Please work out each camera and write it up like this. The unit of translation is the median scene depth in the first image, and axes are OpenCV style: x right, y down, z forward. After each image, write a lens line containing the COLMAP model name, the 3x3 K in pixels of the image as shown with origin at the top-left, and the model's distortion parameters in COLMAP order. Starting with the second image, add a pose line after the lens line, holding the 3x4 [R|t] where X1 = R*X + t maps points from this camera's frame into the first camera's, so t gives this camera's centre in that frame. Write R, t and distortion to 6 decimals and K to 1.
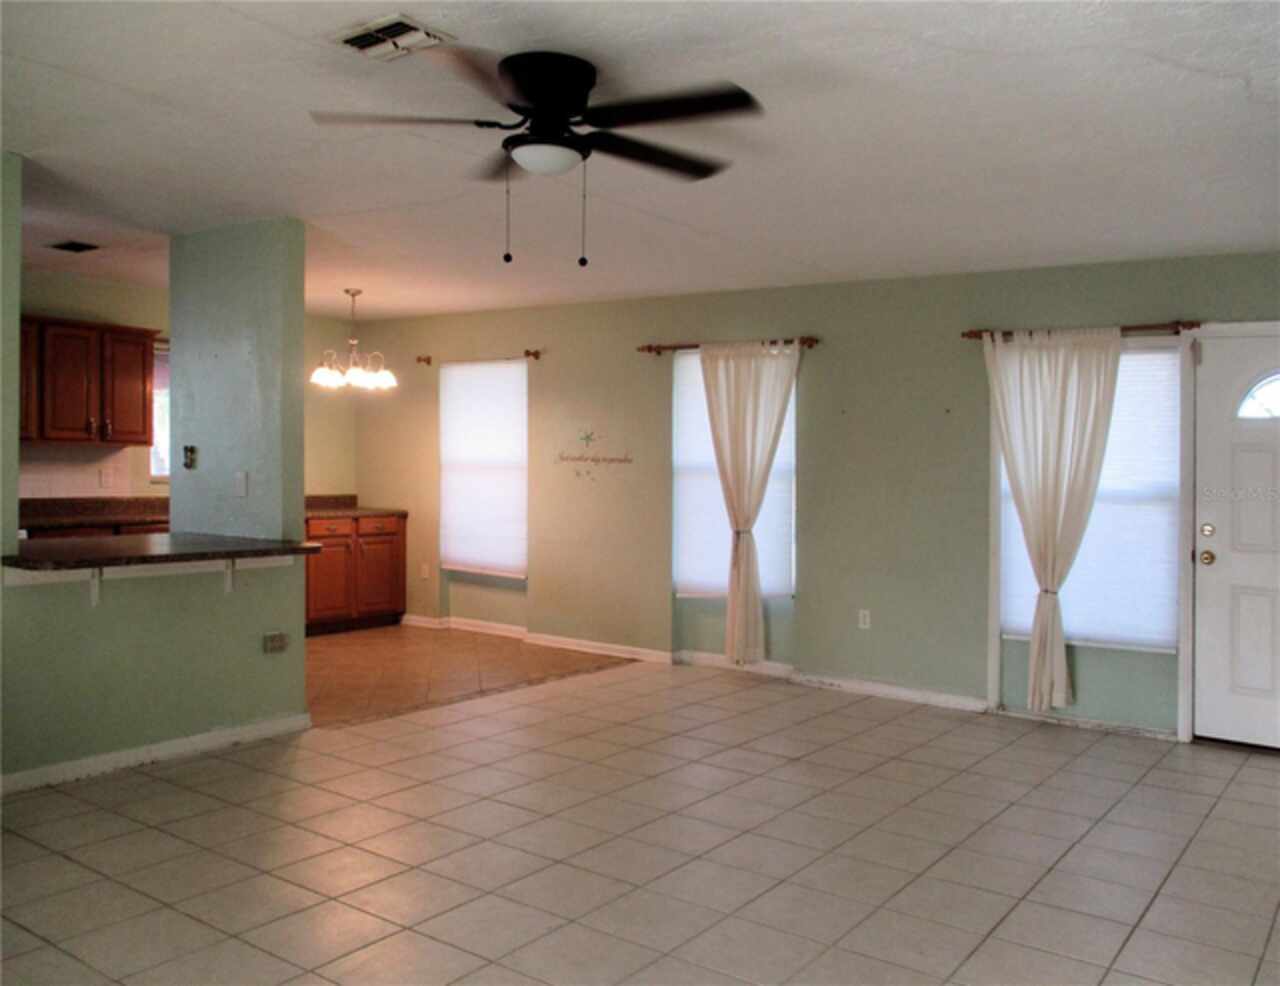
lens RADIAL K [[1119.9, 0, 640.2], [0, 1119.9, 480.7], [0, 0, 1]] dist [-0.004284, 0.002007]
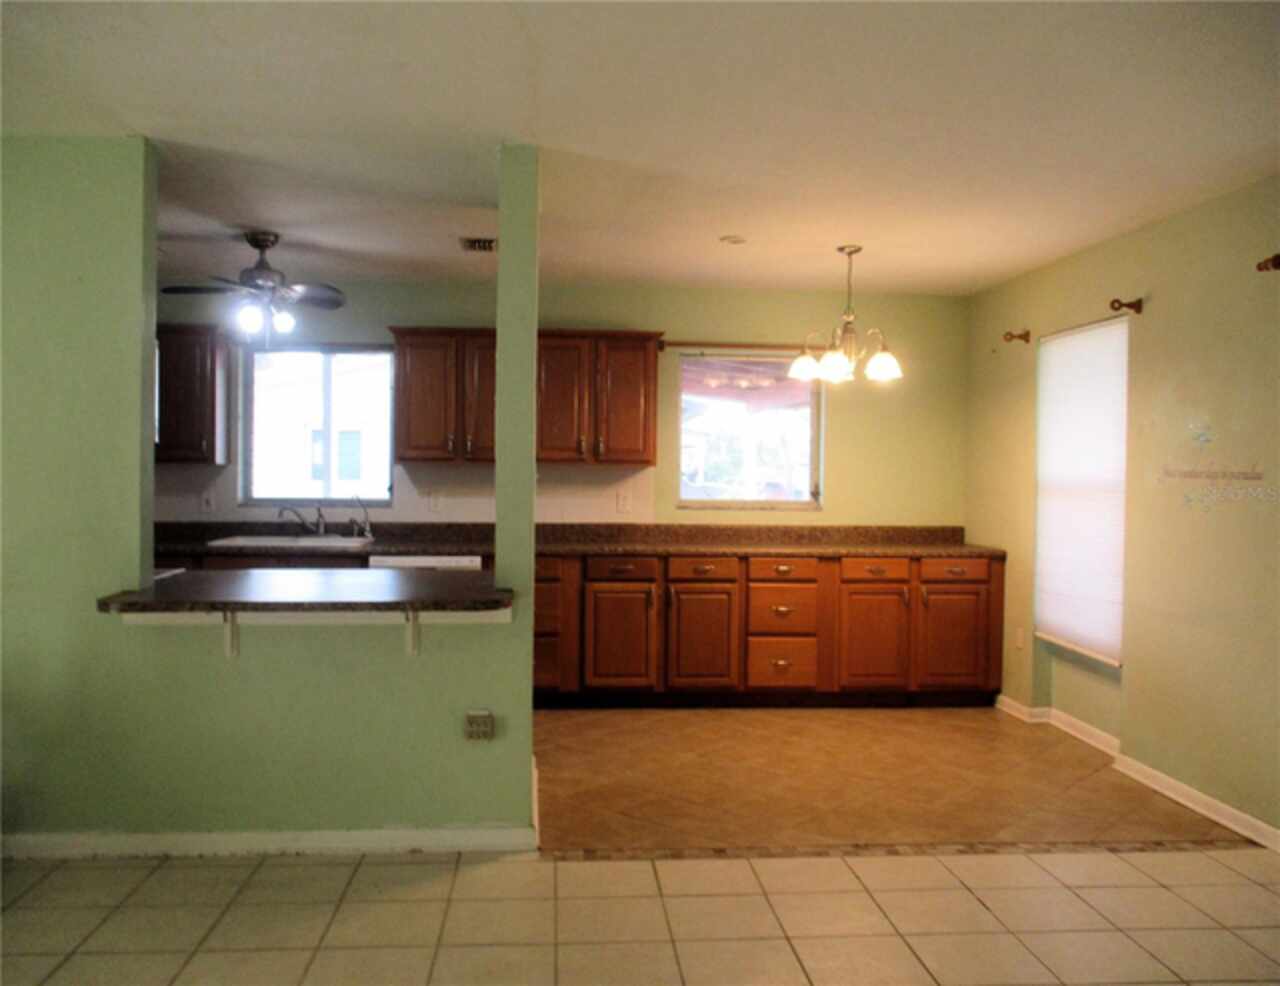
lens RADIAL K [[1099.7, 0, 639.0], [0, 1099.7, 518.7], [0, 0, 1]] dist [-0.010375, 0.000855]
pose [[0.642818, 0.017733, -0.765814, 0.203850], [-0.007860, 0.999832, 0.016553, -0.003654], [0.765979, -0.004621, 0.642849, 0.423267]]
